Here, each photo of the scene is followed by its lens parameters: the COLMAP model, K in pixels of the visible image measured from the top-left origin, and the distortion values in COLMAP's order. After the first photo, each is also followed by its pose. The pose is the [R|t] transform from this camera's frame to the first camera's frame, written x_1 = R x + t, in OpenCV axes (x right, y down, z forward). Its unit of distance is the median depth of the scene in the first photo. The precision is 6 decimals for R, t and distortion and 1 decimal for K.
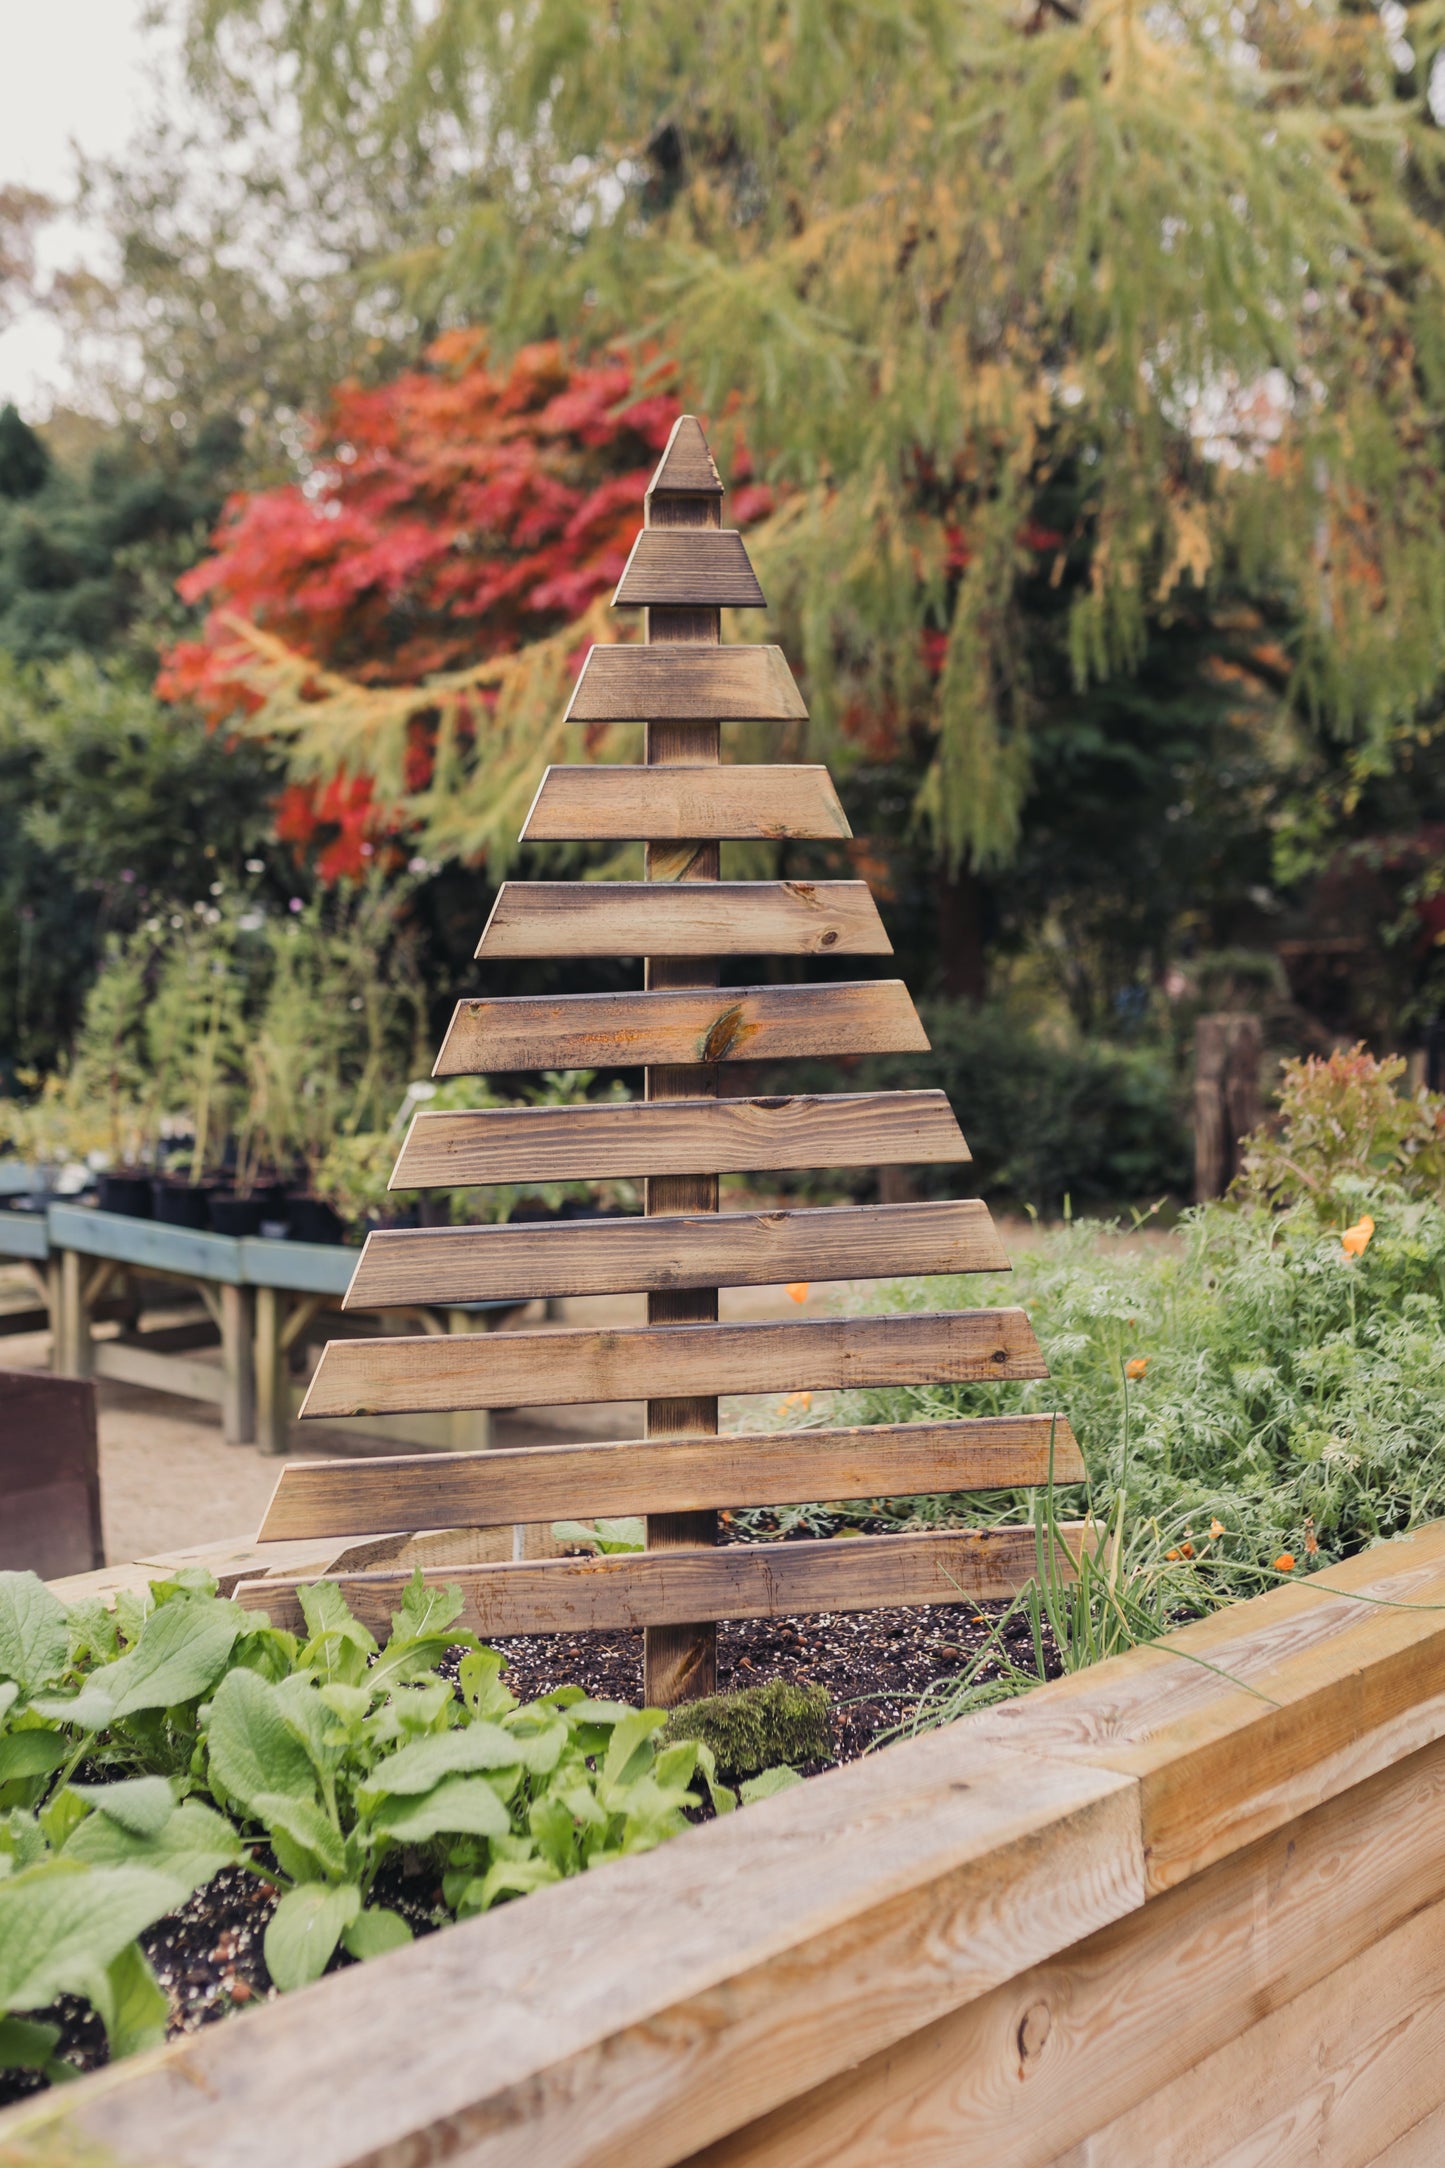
lens RADIAL K [[2251.1, 0, 780.8], [0, 2251.1, 1060.0], [0, 0, 1]] dist [-0.004699, 0.000000]
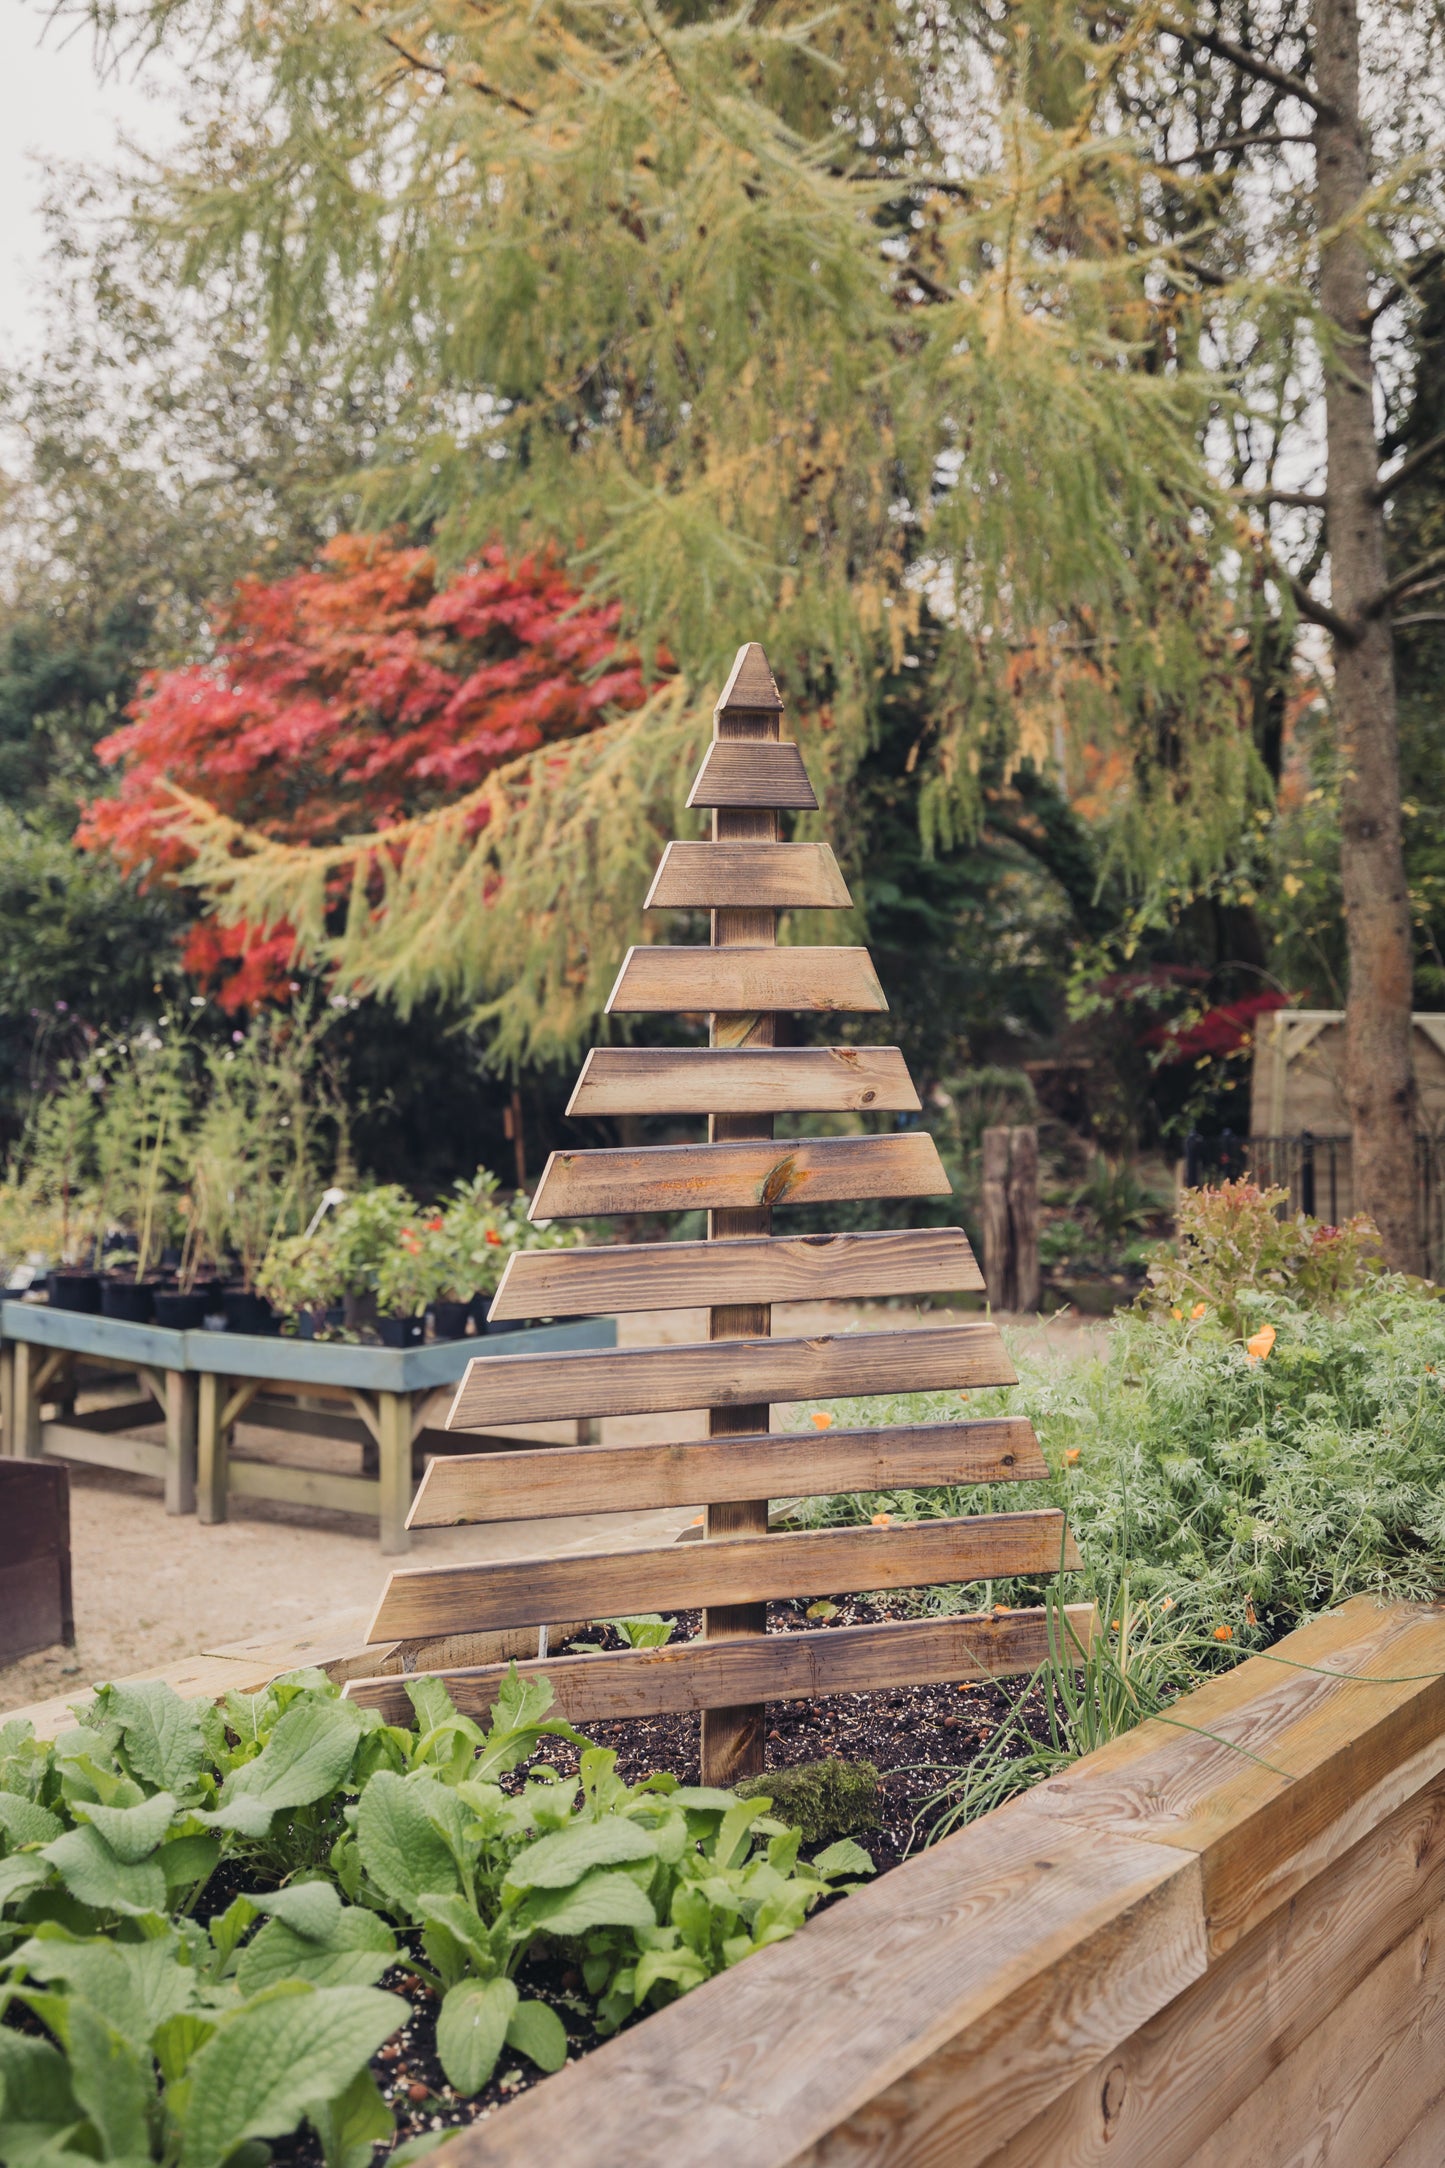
lens RADIAL K [[1914.2, 0, 740.2], [0, 1914.2, 1089.9], [0, 0, 1]] dist [0.070068, 0.008189]
pose [[0.997136, 0.001843, 0.075607, -0.089719], [0.000845, 0.999369, -0.035504, -0.017443], [-0.075624, 0.035466, 0.996505, 0.023184]]
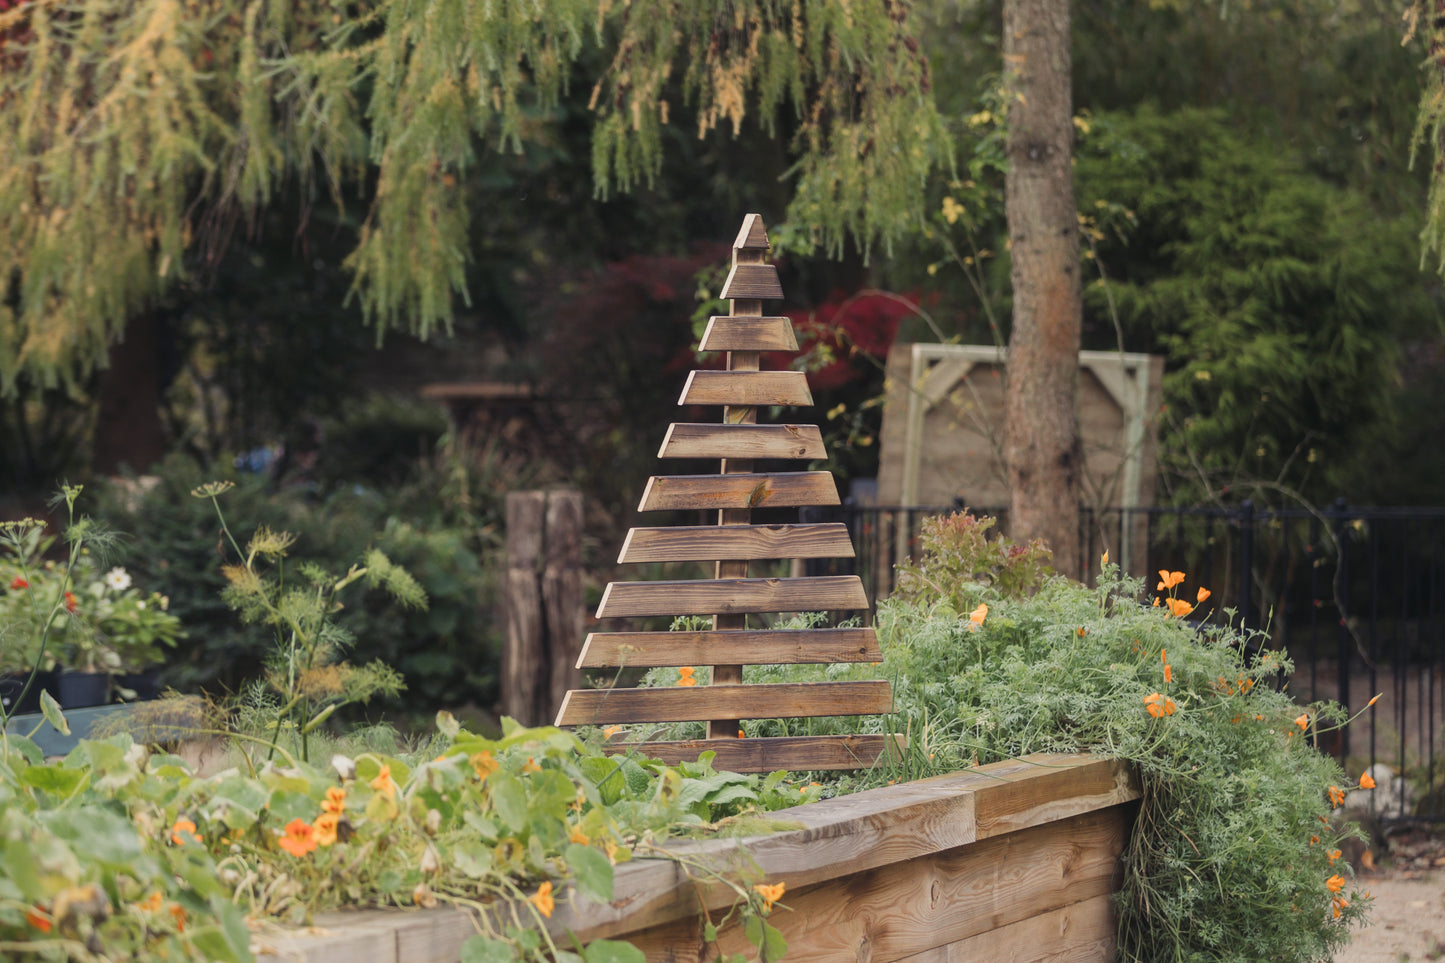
lens RADIAL K [[3946.1, 0, 721.4], [0, 3946.1, 481.1], [0, 0, 1]] dist [0.171048, 0.000000]
pose [[0.949056, 0.019834, 0.314484, -0.946292], [-0.012987, 0.999631, -0.023853, 0.050089], [-0.314841, 0.018553, 0.948963, -1.957091]]
